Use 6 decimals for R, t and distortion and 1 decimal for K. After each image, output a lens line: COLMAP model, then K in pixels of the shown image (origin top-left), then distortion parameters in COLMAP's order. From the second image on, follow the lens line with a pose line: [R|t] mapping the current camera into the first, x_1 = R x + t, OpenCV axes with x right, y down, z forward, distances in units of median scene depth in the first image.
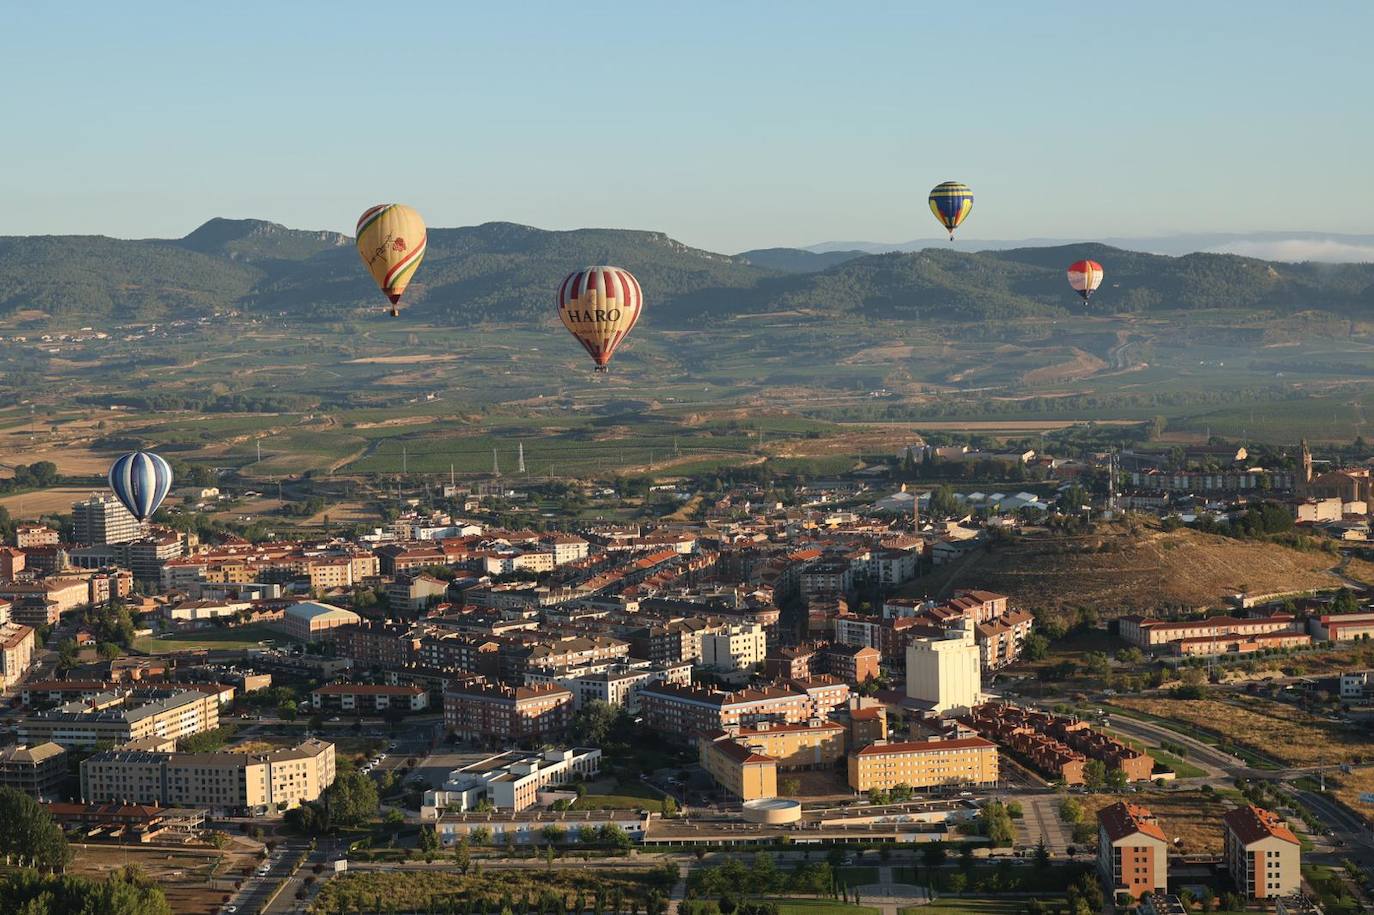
lens RADIAL K [[5502.3, 0, 687.0], [0, 5502.3, 457.5], [0, 0, 1]] dist [0.143736, -0.669072]
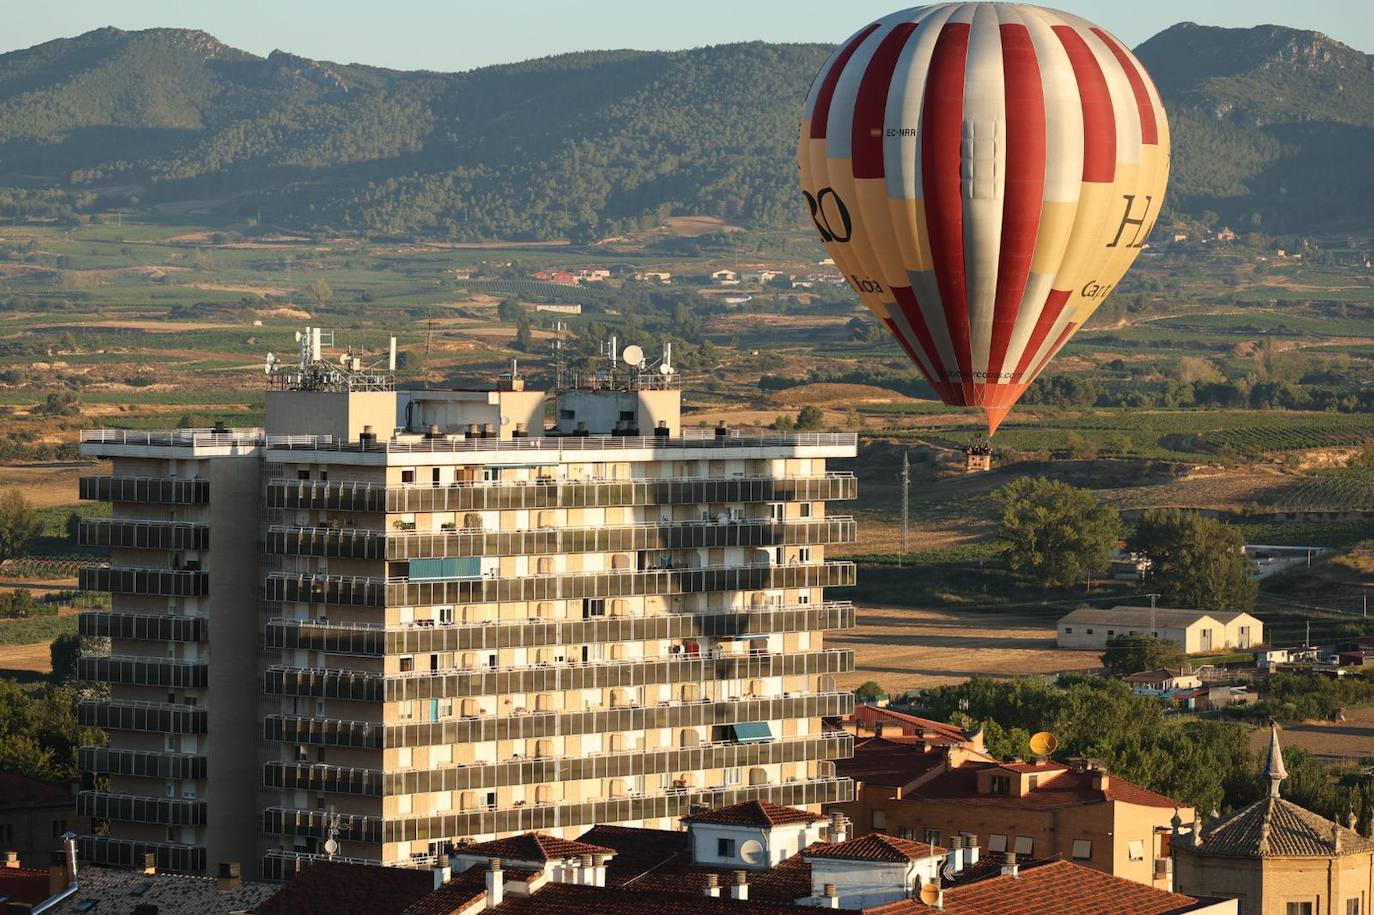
lens RADIAL K [[5502.3, 0, 687.0], [0, 5502.3, 457.5], [0, 0, 1]] dist [0.143736, -0.669072]
pose [[0.986538, 0.049592, -0.155831, -0.062636], [-0.057742, 0.997167, -0.048216, 0.009414], [0.152999, 0.056564, 0.986606, 0.662196]]
